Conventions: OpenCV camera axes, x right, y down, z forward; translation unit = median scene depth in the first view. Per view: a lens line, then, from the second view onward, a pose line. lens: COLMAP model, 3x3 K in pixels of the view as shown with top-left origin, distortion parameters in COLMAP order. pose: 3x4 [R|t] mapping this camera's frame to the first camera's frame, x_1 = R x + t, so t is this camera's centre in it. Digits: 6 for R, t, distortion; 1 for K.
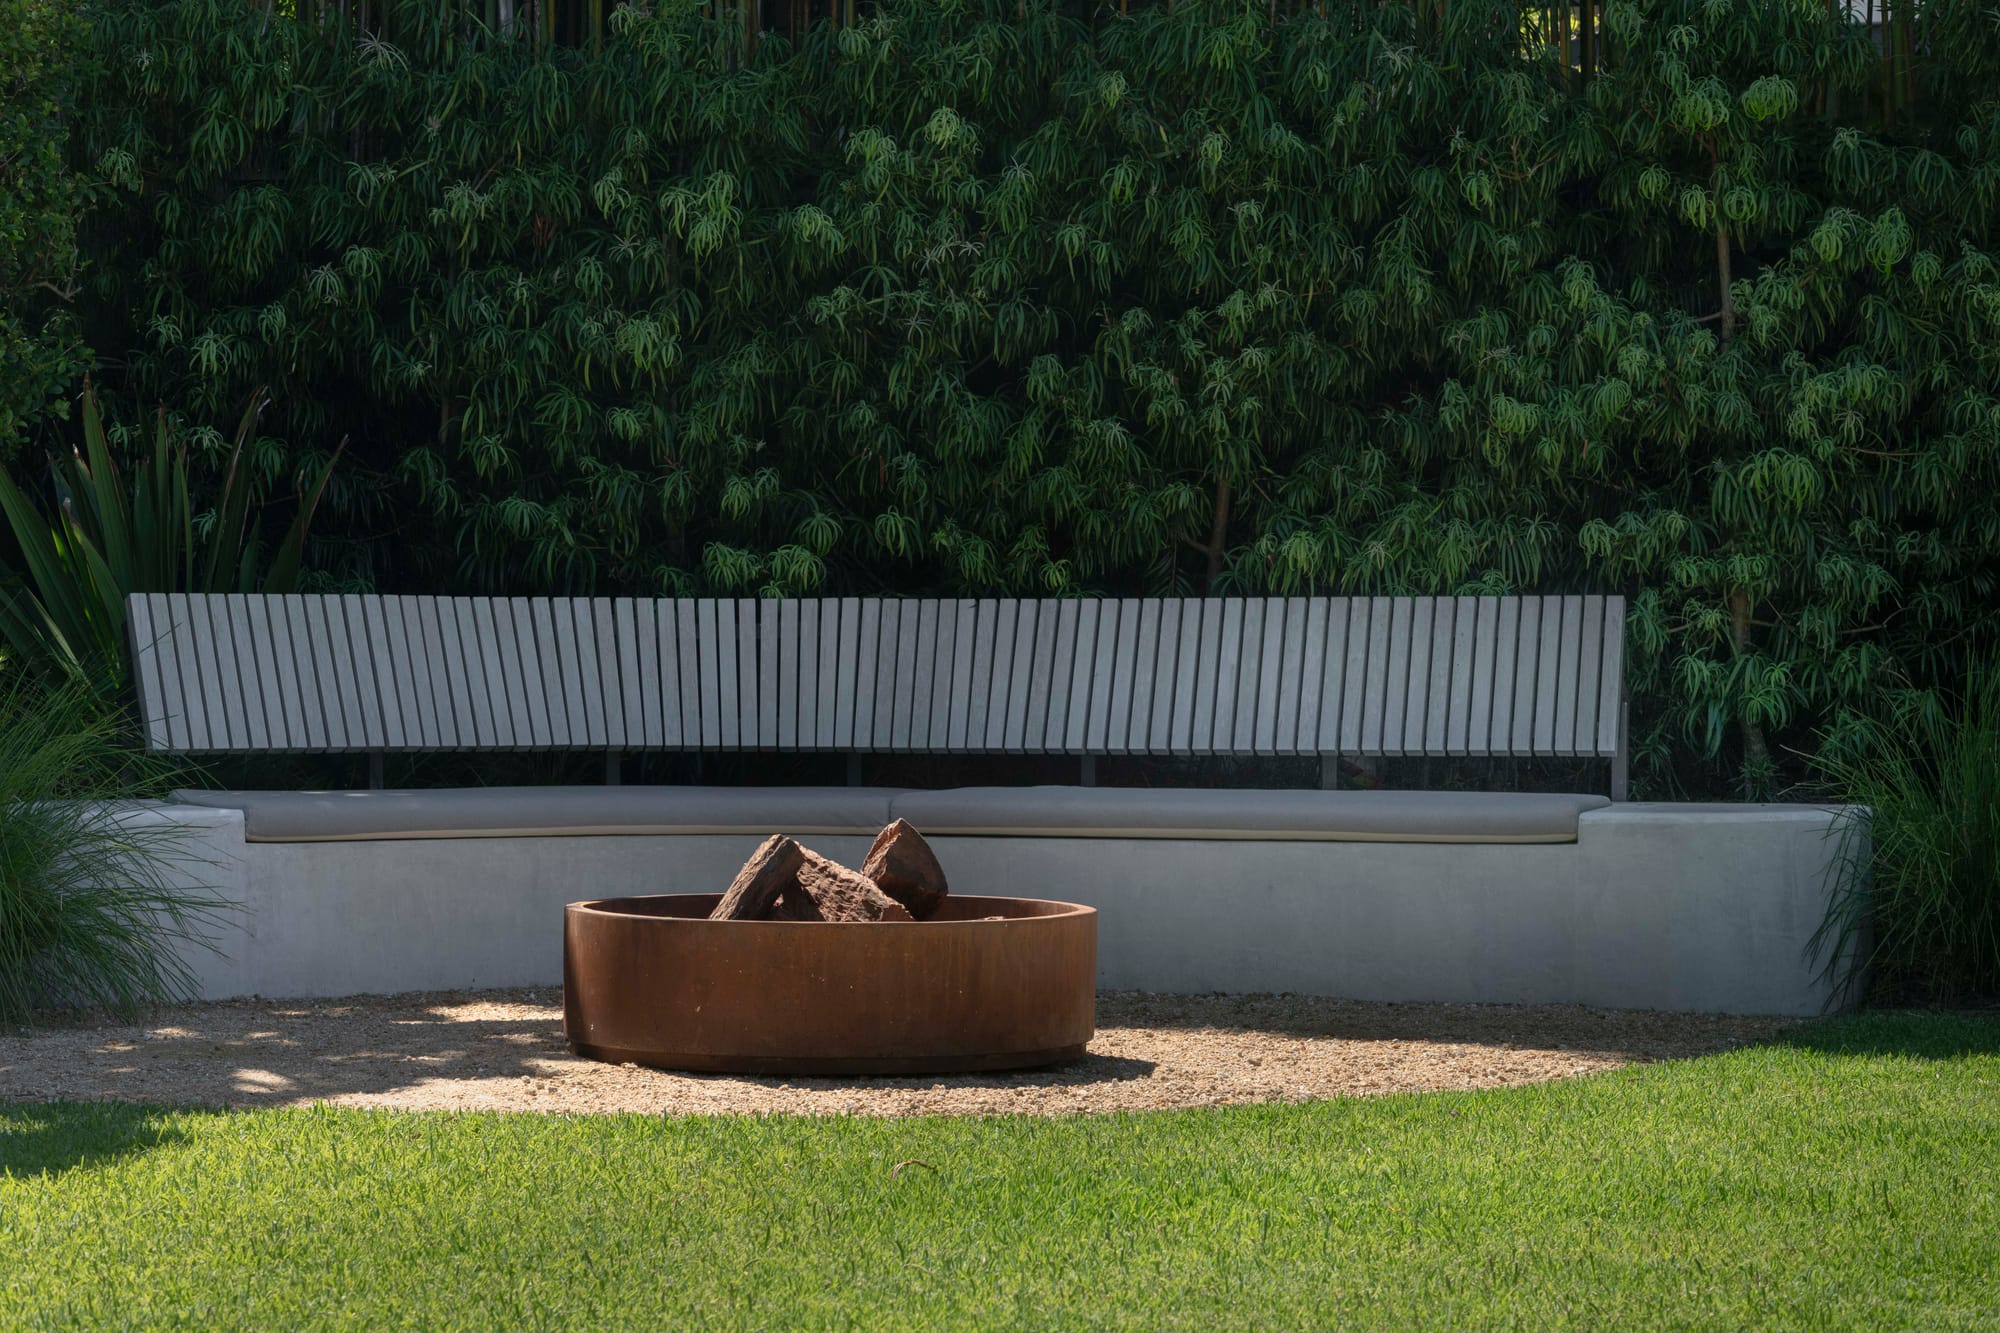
lens RADIAL K [[4693.1, 0, 994.8], [0, 4693.1, 622.9], [0, 0, 1]] dist [-0.035197, 0.334418]
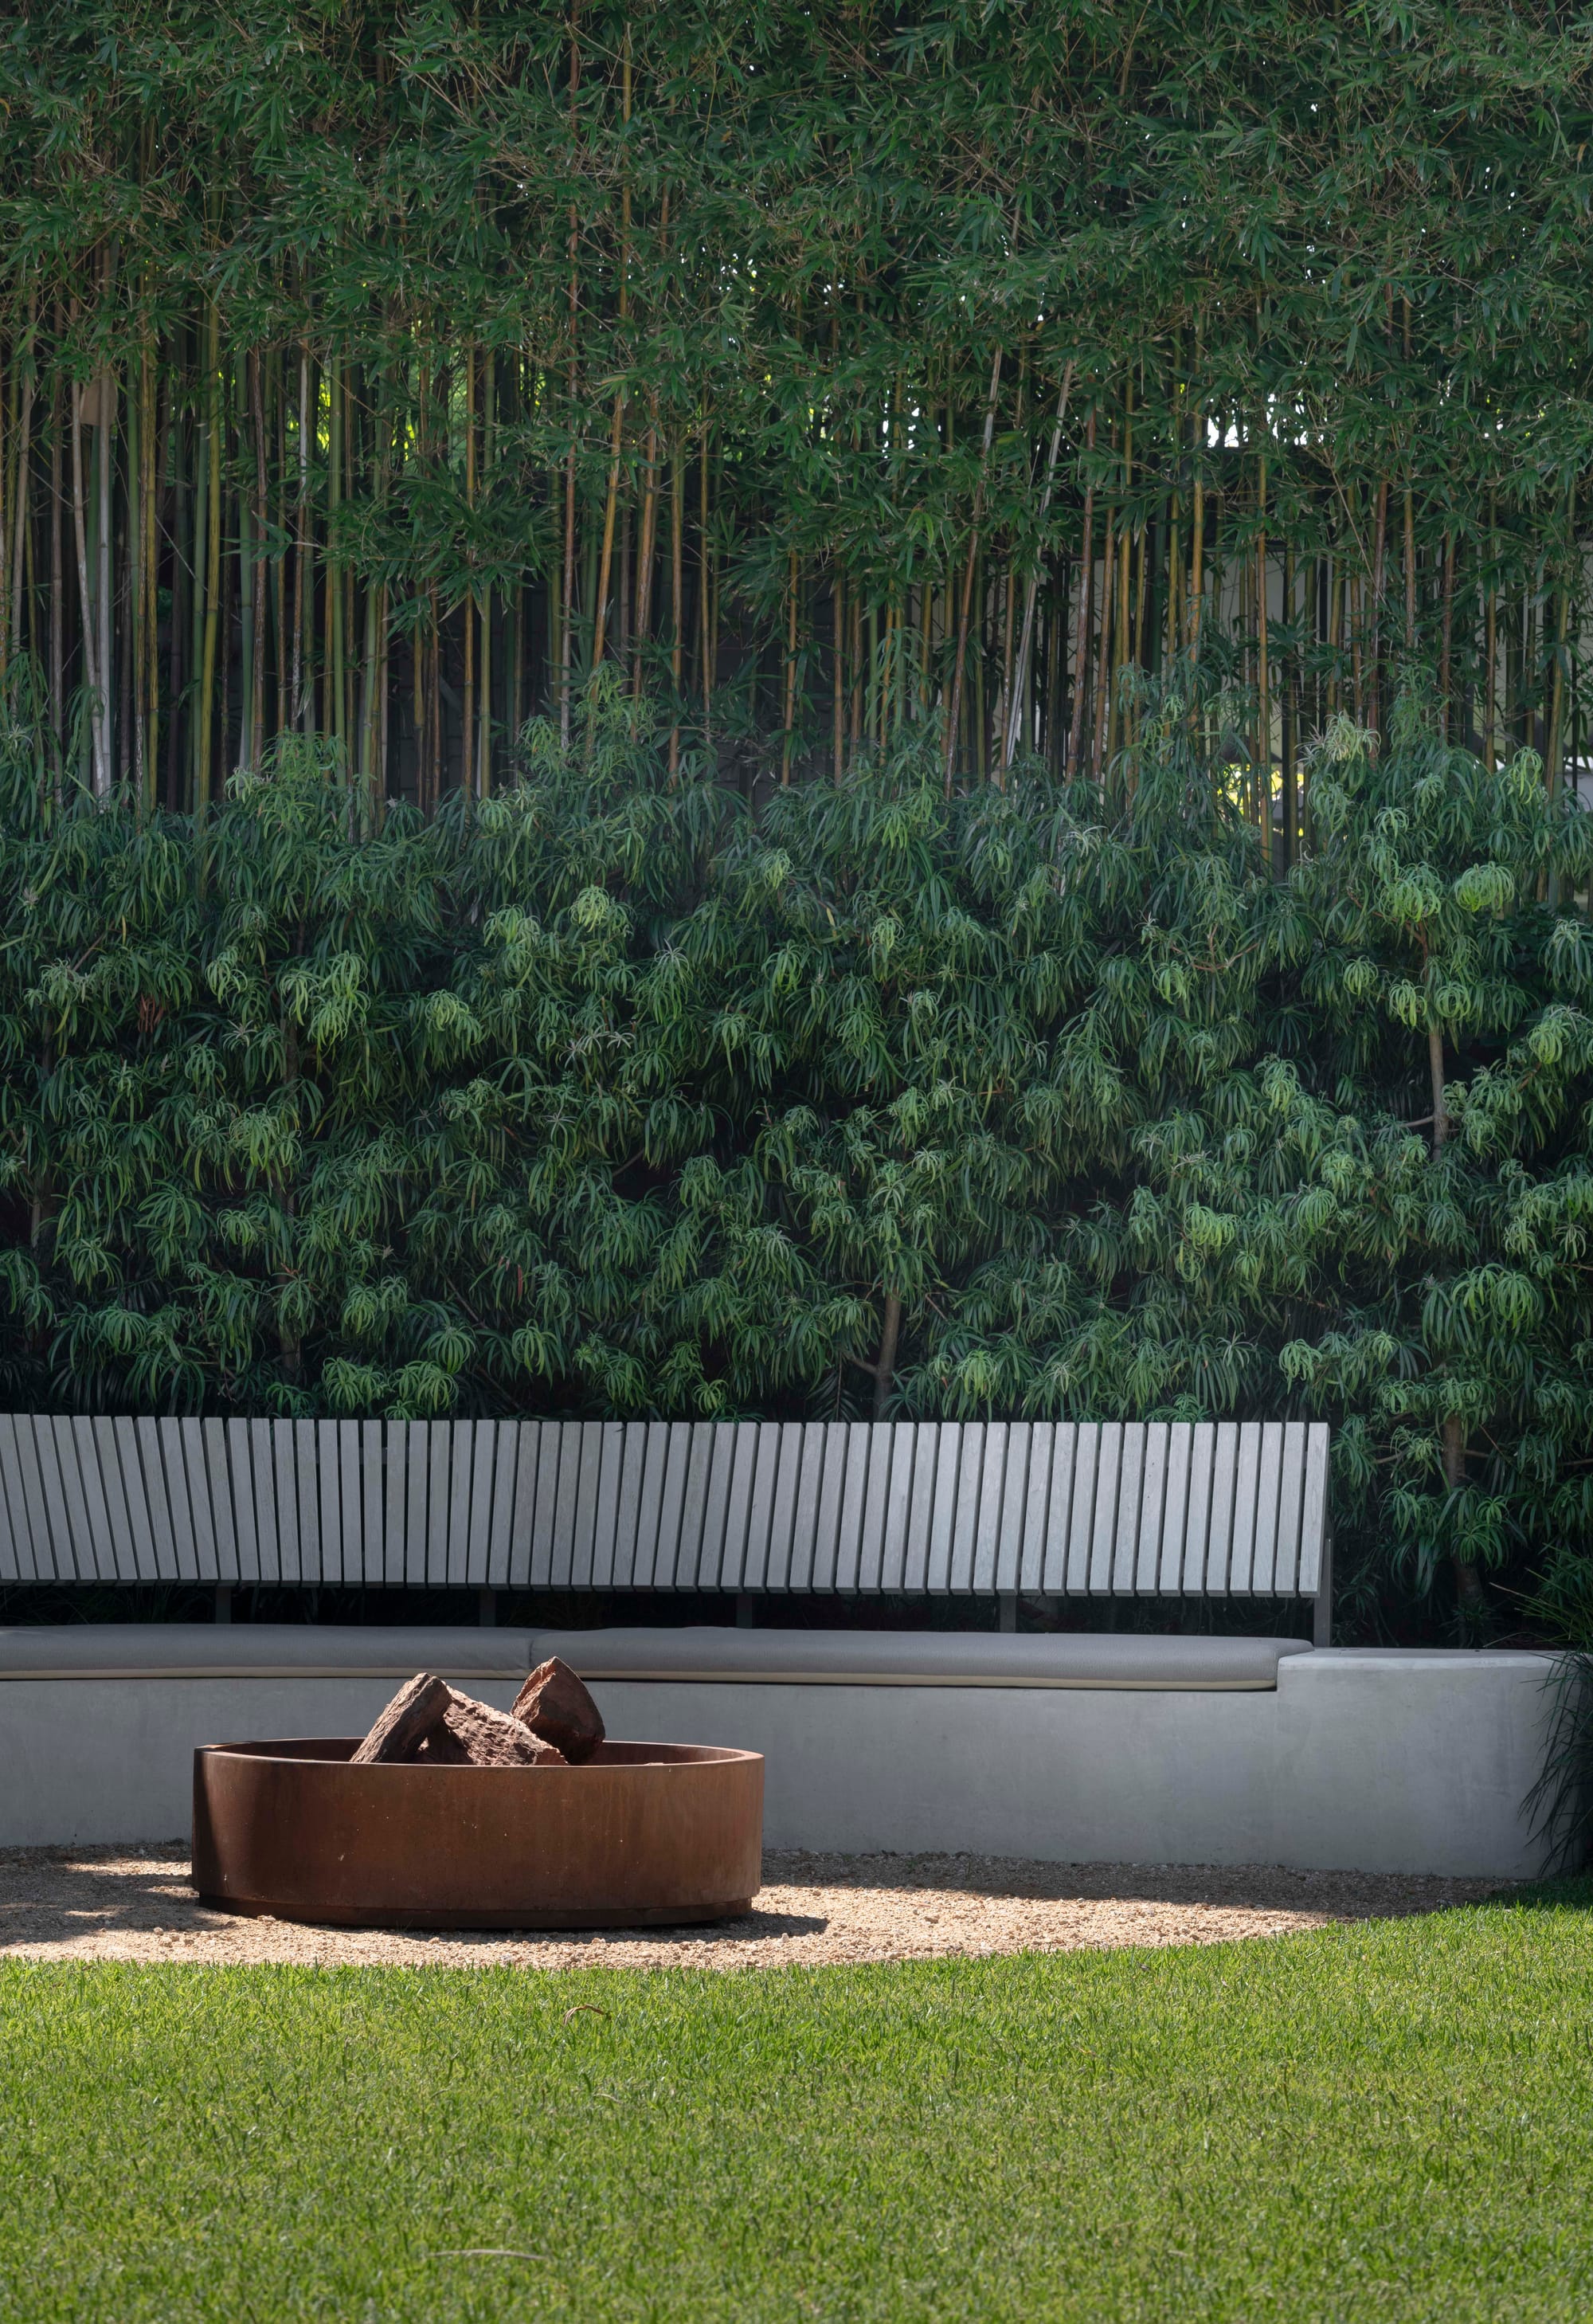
lens RADIAL K [[5595.1, 0, 796.5], [0, 5595.1, 1162.0], [0, 0, 1]] dist [-0.075036, 0.646362]
pose [[0.999303, 0.008010, 0.036460, -0.010597], [-0.006122, 0.998648, -0.051612, 0.000383], [-0.036824, 0.051352, 0.998001, -0.094421]]
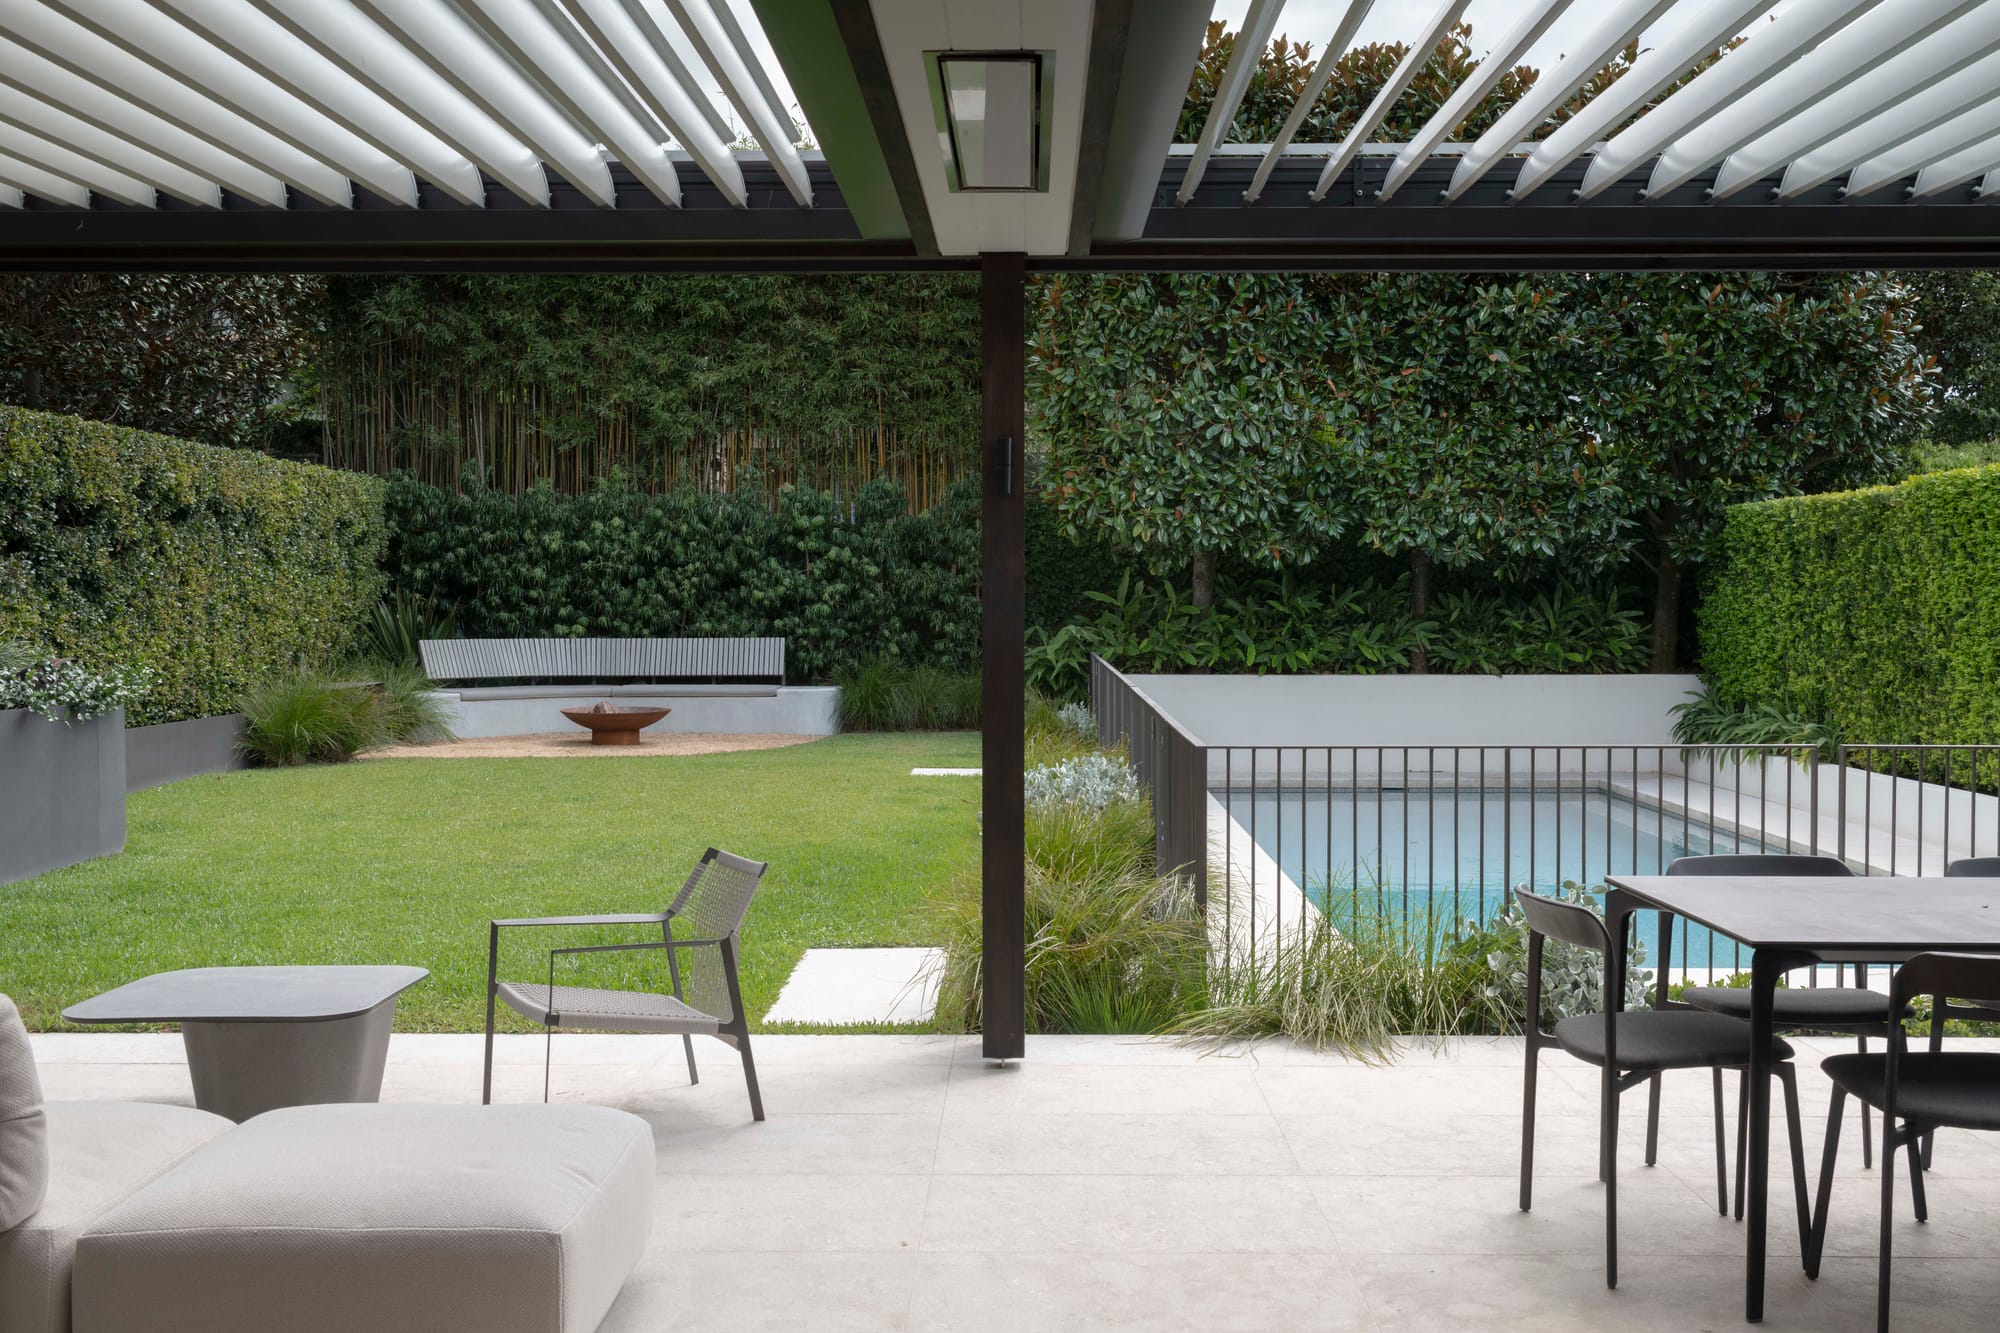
lens RADIAL K [[2029.7, 0, 1000.0], [0, 2029.7, 666.5], [0, 0, 1]] dist [0.001714, 0.002384]
pose [[0.963893, -0.011461, 0.266042, -0.163518], [0.001756, 0.999325, 0.036691, -0.045452], [-0.266283, -0.034899, 0.963263, -0.803809]]
